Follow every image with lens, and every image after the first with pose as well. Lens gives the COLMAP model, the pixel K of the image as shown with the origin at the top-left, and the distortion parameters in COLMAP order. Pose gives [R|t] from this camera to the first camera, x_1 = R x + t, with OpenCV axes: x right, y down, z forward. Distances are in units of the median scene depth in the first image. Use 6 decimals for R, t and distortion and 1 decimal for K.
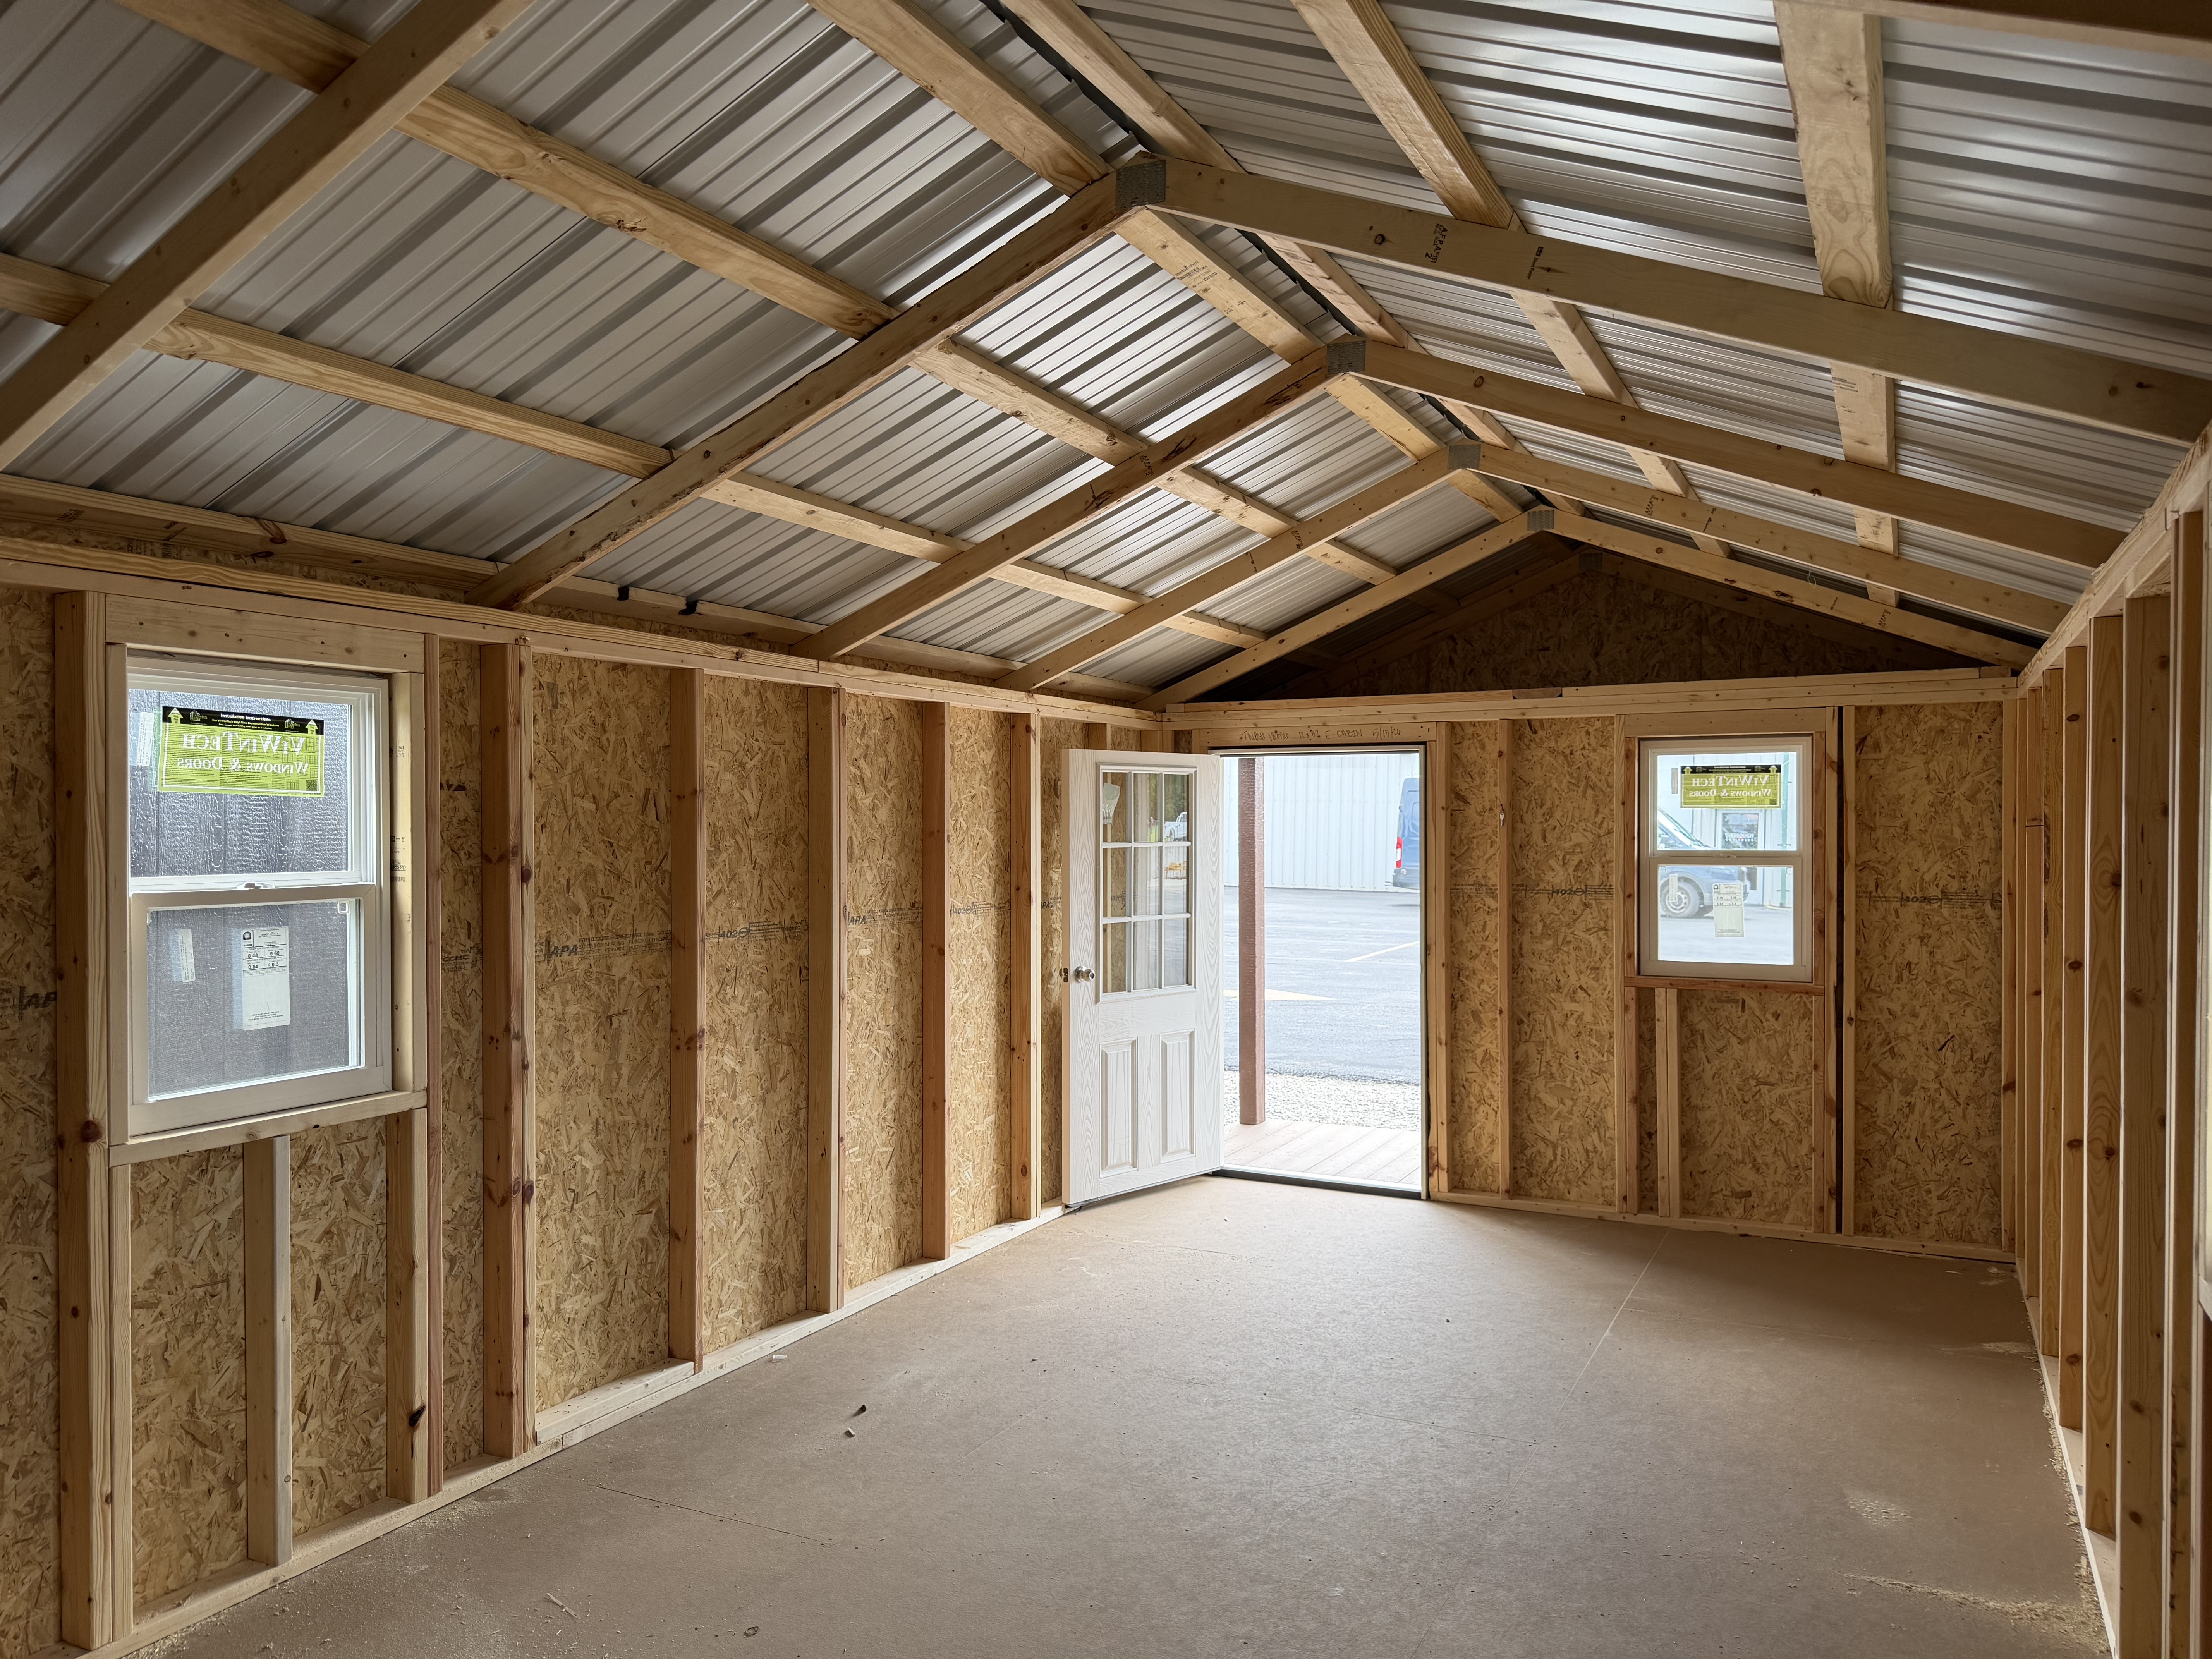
lens RADIAL K [[1550.2, 0, 1103.5], [0, 1550.2, 830.8], [0, 0, 1]] dist [0.026387, -0.040720]
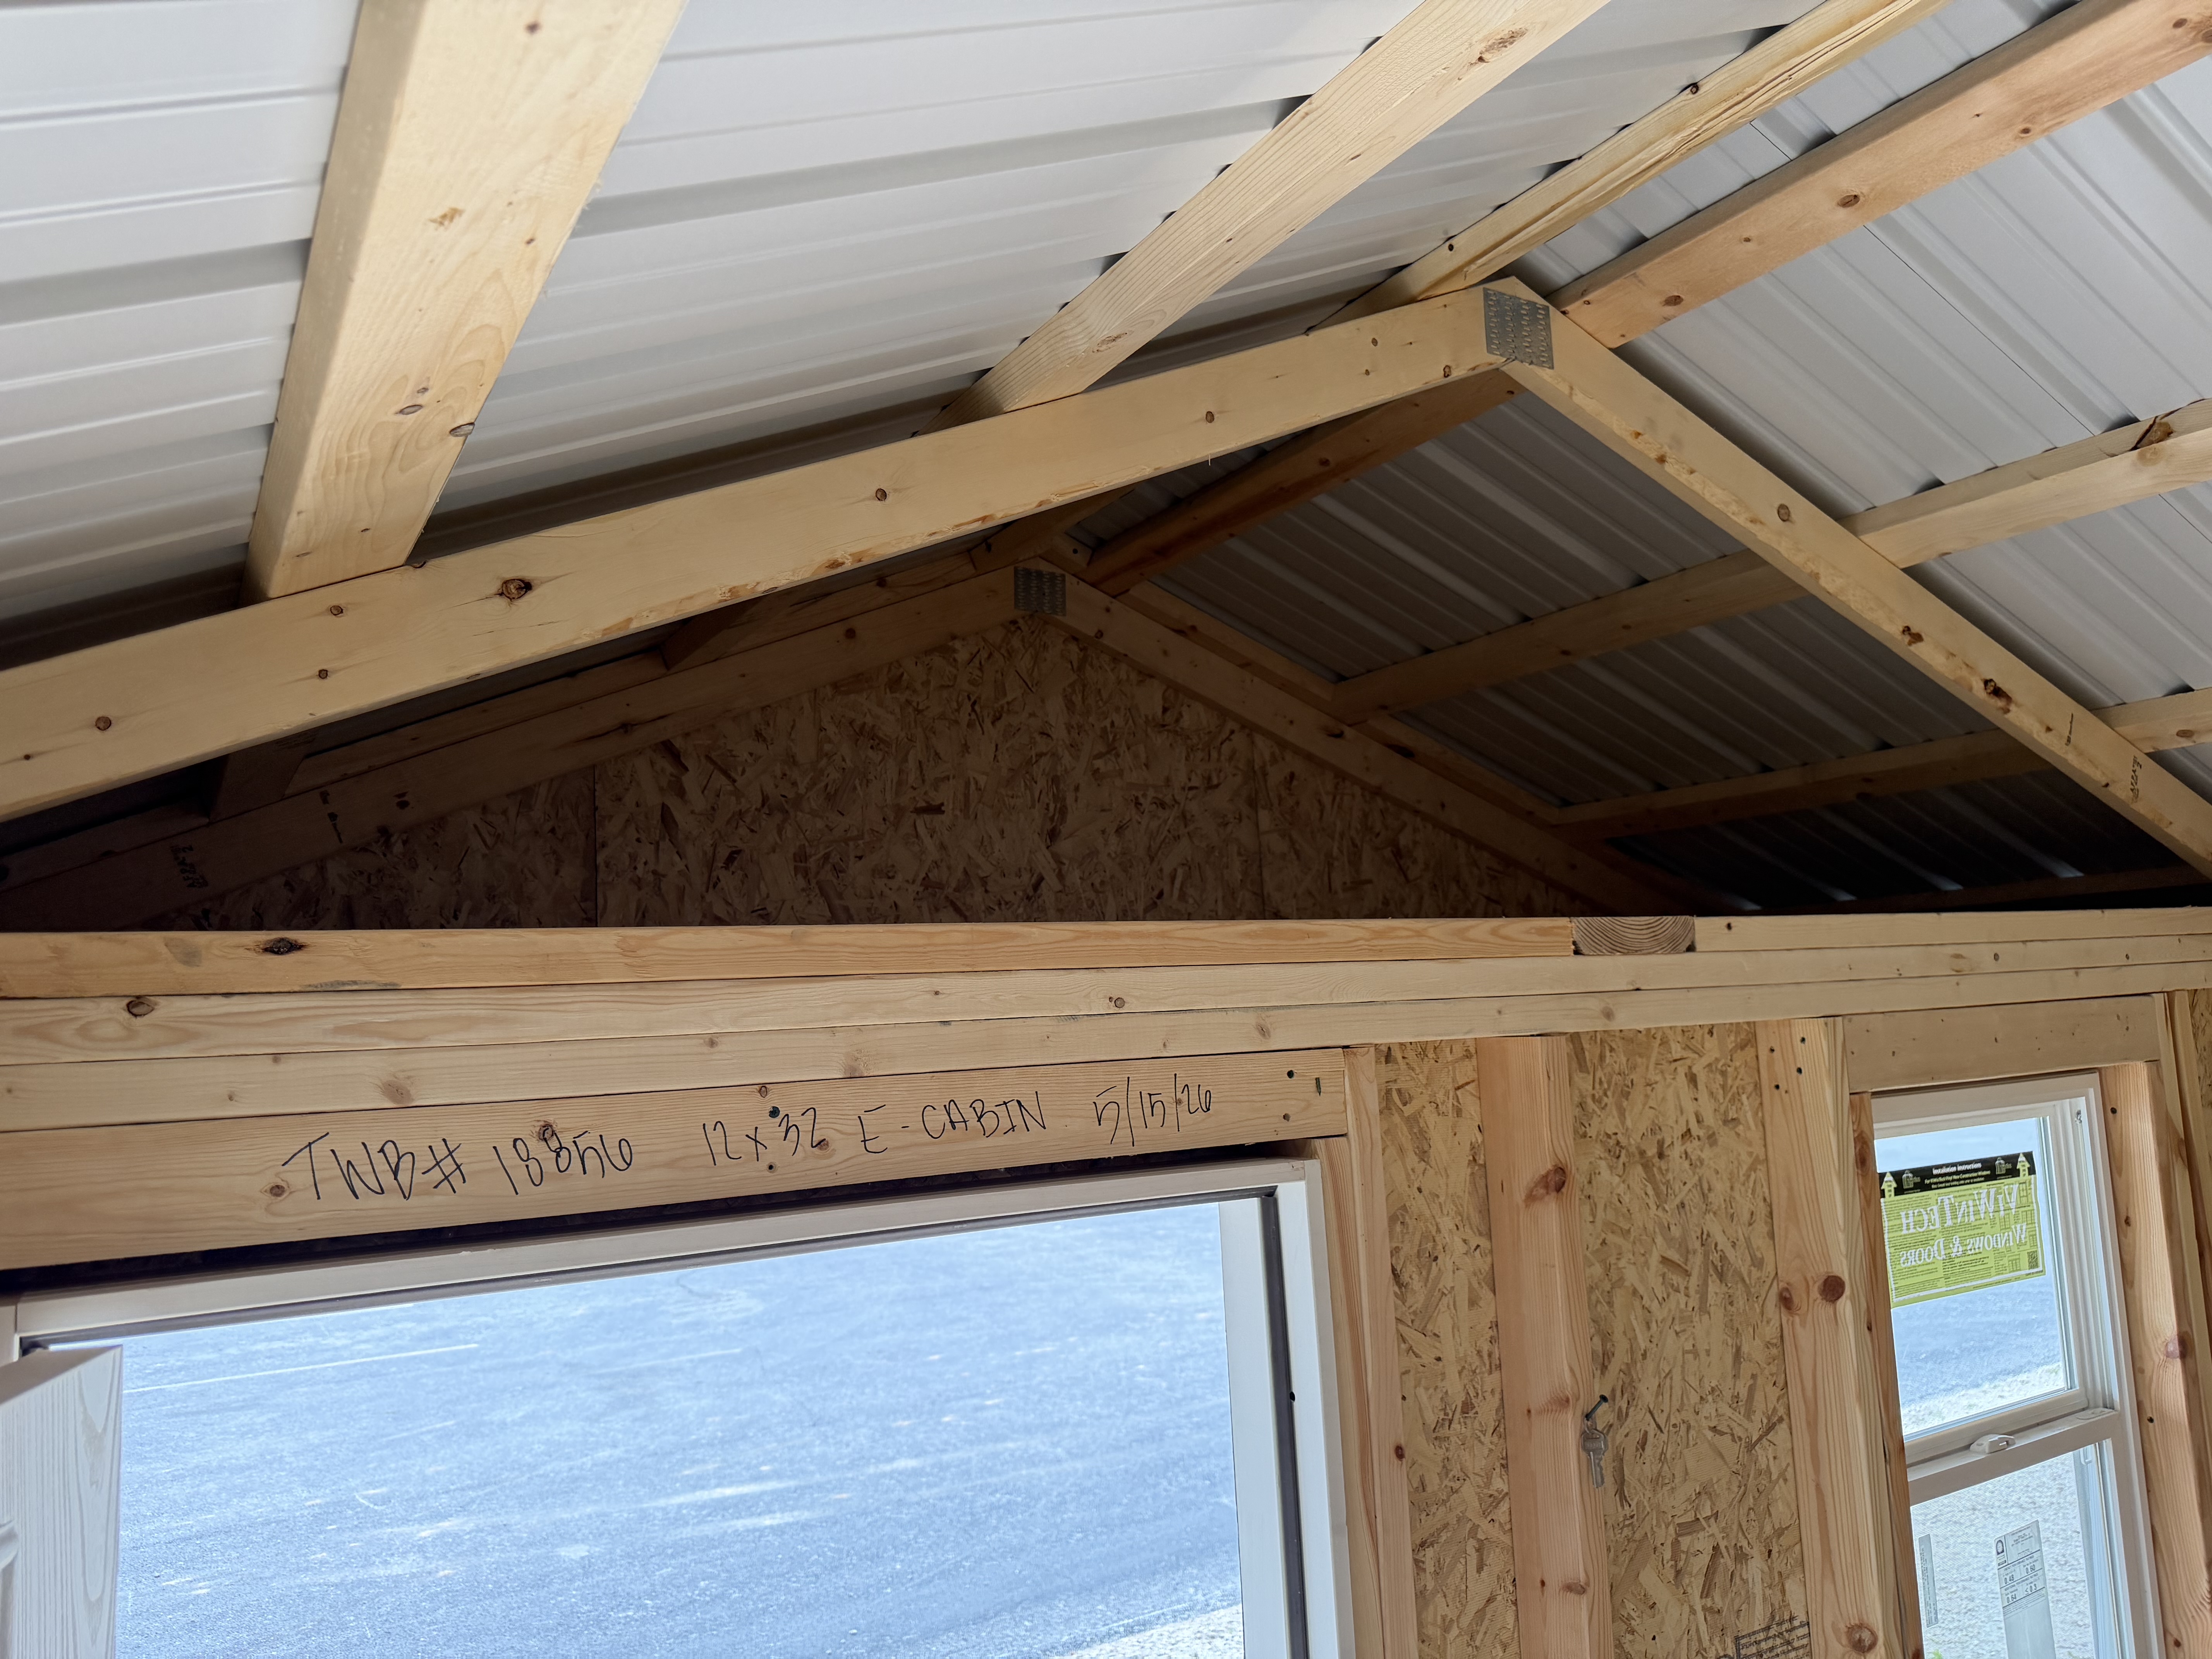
lens RADIAL K [[1550.2, 0, 1107.4], [0, 1550.2, 836.6], [0, 0, 1]] dist [0.026387, -0.040720]
pose [[0.537806, 0.080688, 0.839199, 0.007605], [0.050678, 0.990515, -0.127714, -0.065384], [-0.841544, 0.111214, 0.528616, 0.804953]]
